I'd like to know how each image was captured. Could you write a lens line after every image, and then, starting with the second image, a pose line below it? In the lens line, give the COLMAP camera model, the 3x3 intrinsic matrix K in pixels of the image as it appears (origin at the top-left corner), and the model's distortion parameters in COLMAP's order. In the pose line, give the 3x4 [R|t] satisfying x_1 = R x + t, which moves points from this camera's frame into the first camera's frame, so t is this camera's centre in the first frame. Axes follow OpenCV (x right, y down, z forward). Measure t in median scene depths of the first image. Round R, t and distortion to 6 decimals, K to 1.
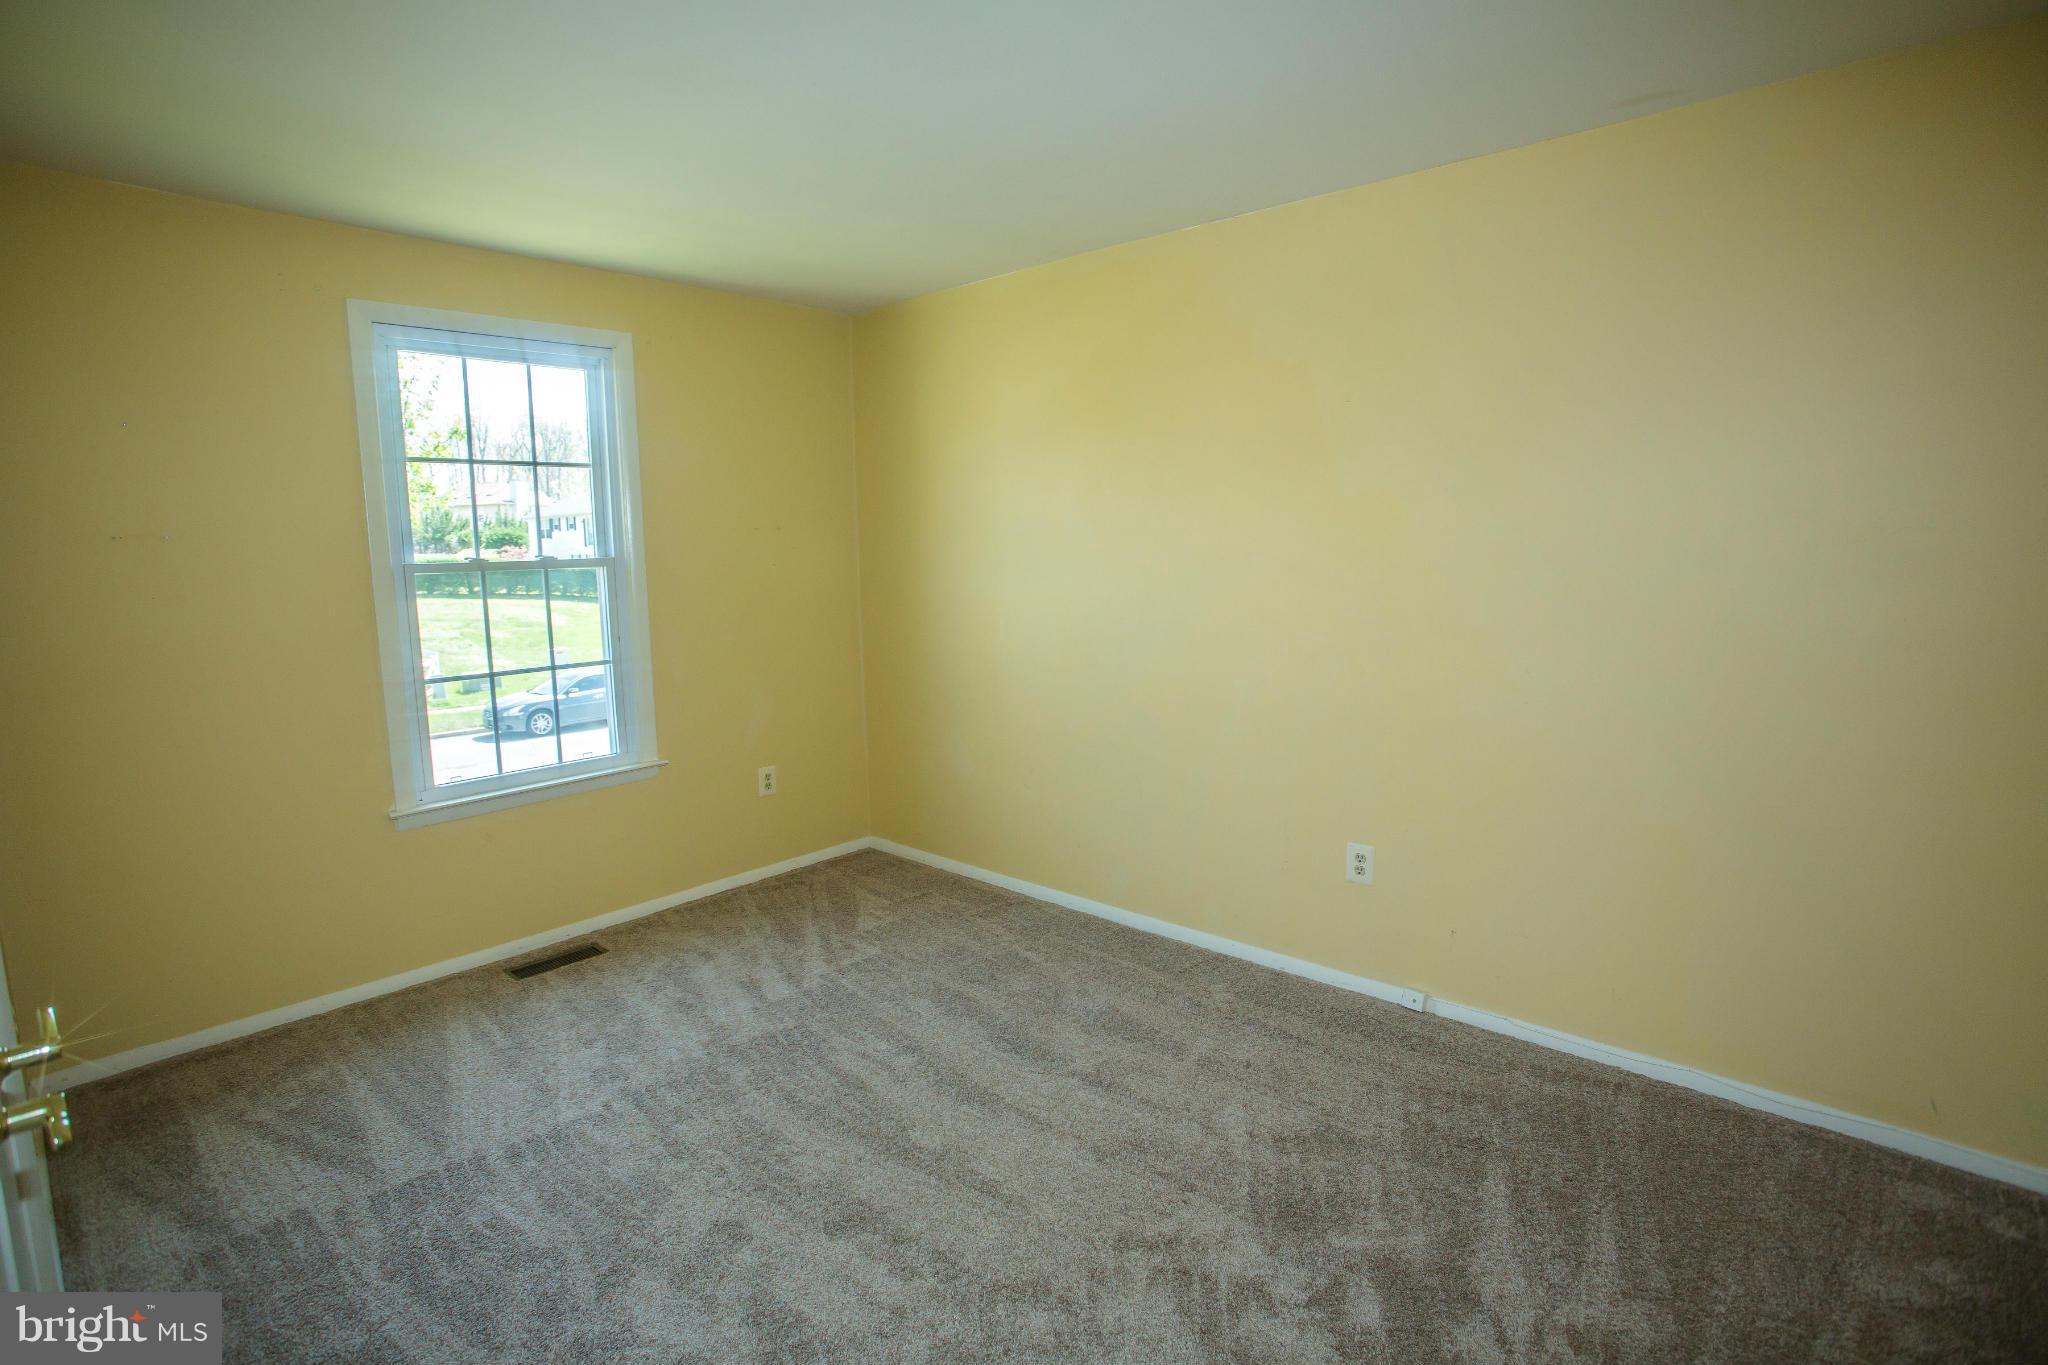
lens RADIAL K [[1041.2, 0, 1023.5], [0, 1041.2, 656.2], [0, 0, 1]] dist [-0.062167, 0.059149]
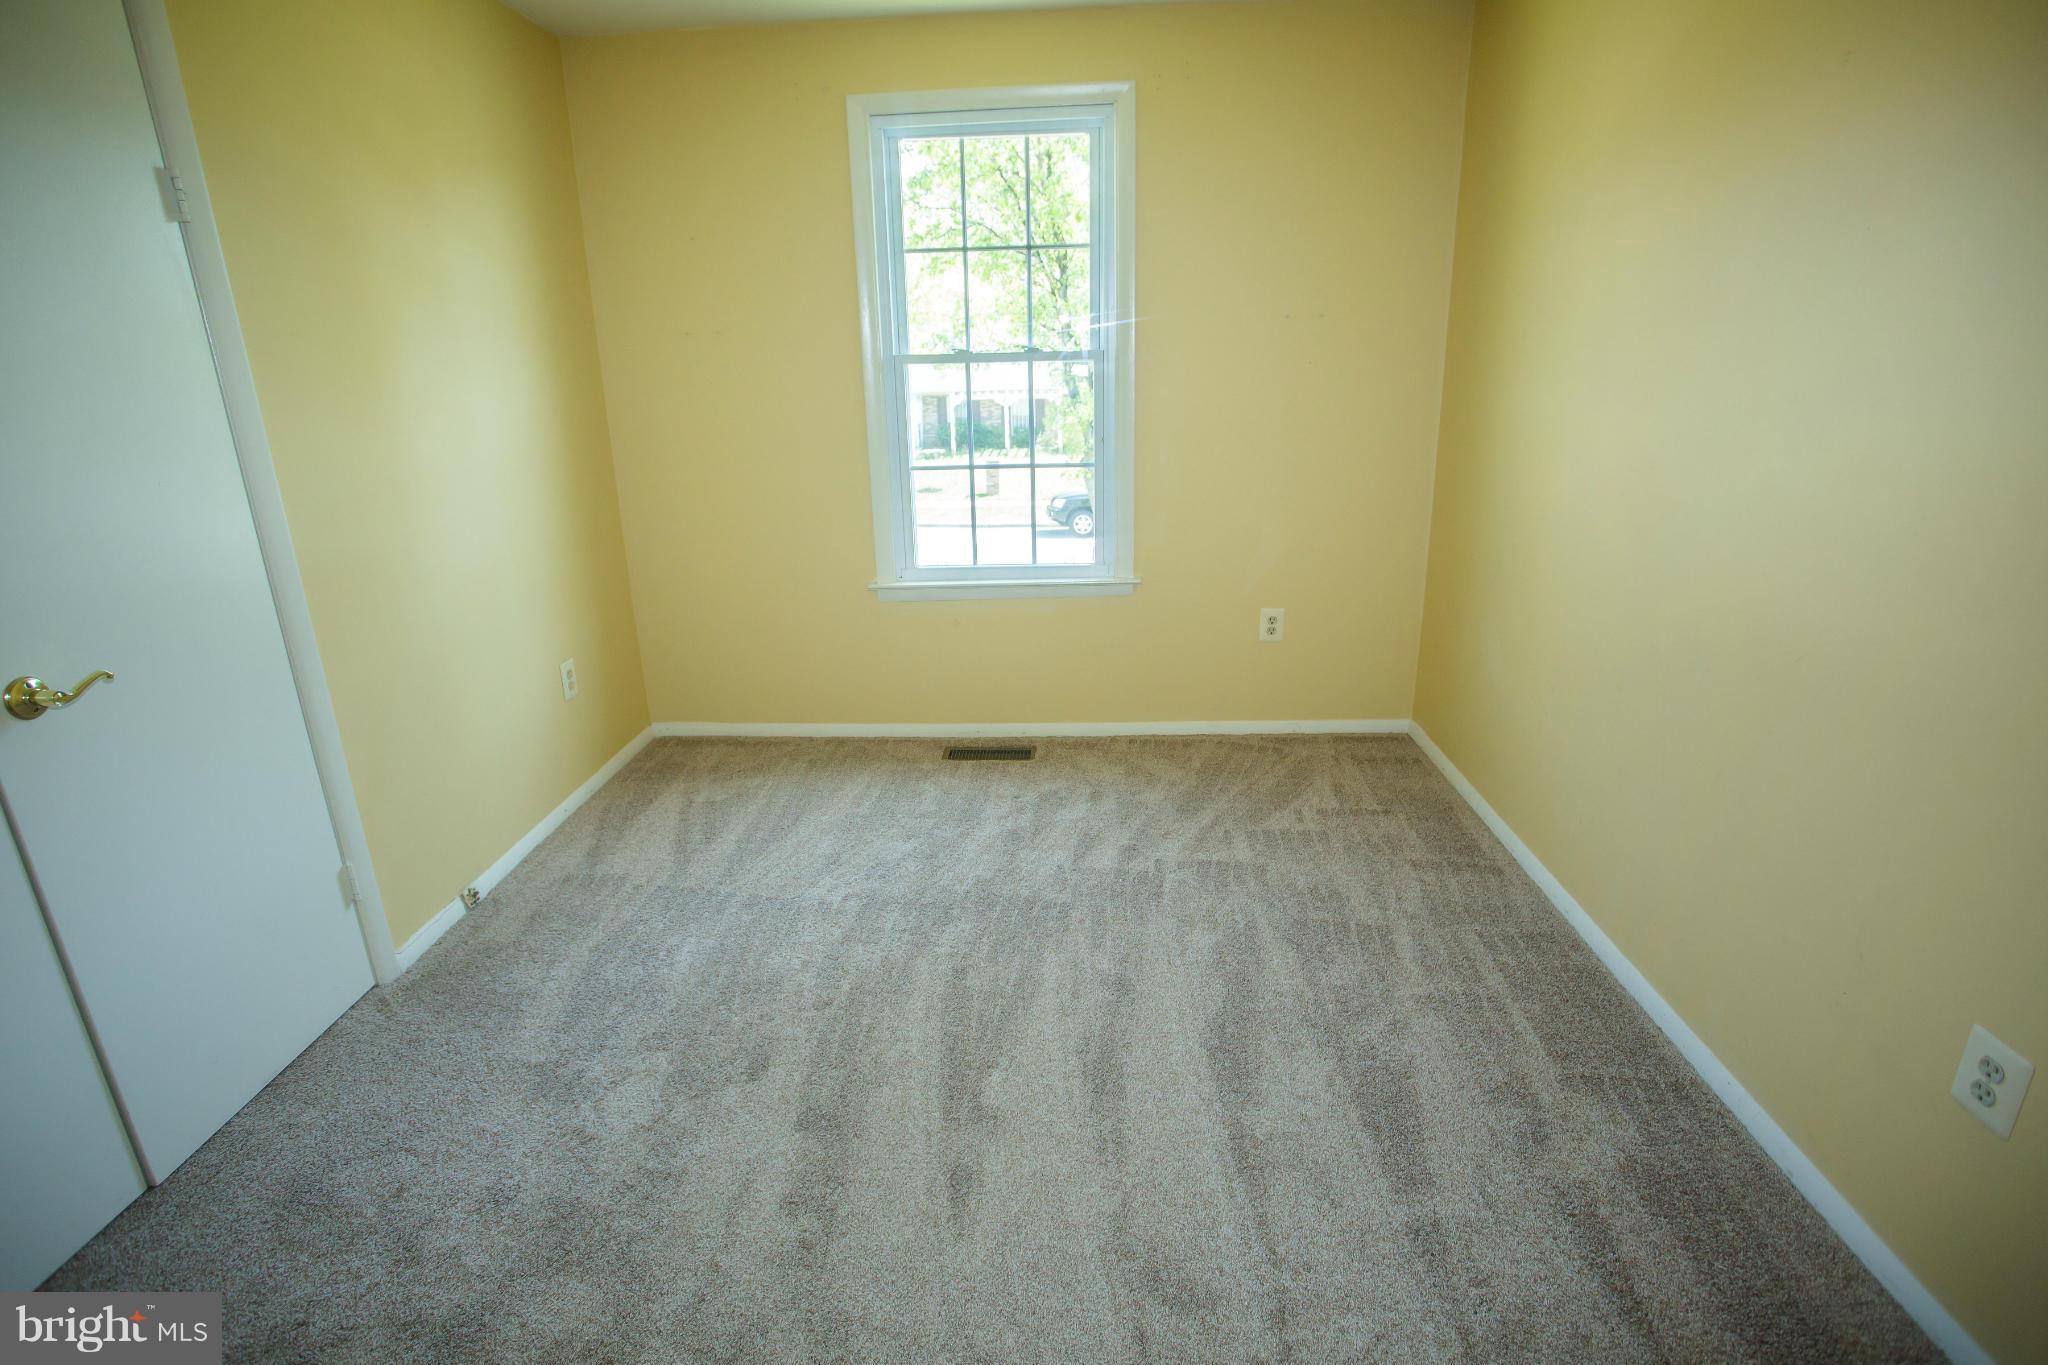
lens RADIAL K [[1041.2, 0, 1023.5], [0, 1041.2, 656.2], [0, 0, 1]] dist [-0.062167, 0.059149]
pose [[0.627929, 0.228393, -0.744004, 0.331983], [-0.079418, 0.969785, 0.230675, -0.043720], [0.774208, -0.085760, 0.627094, 0.386137]]
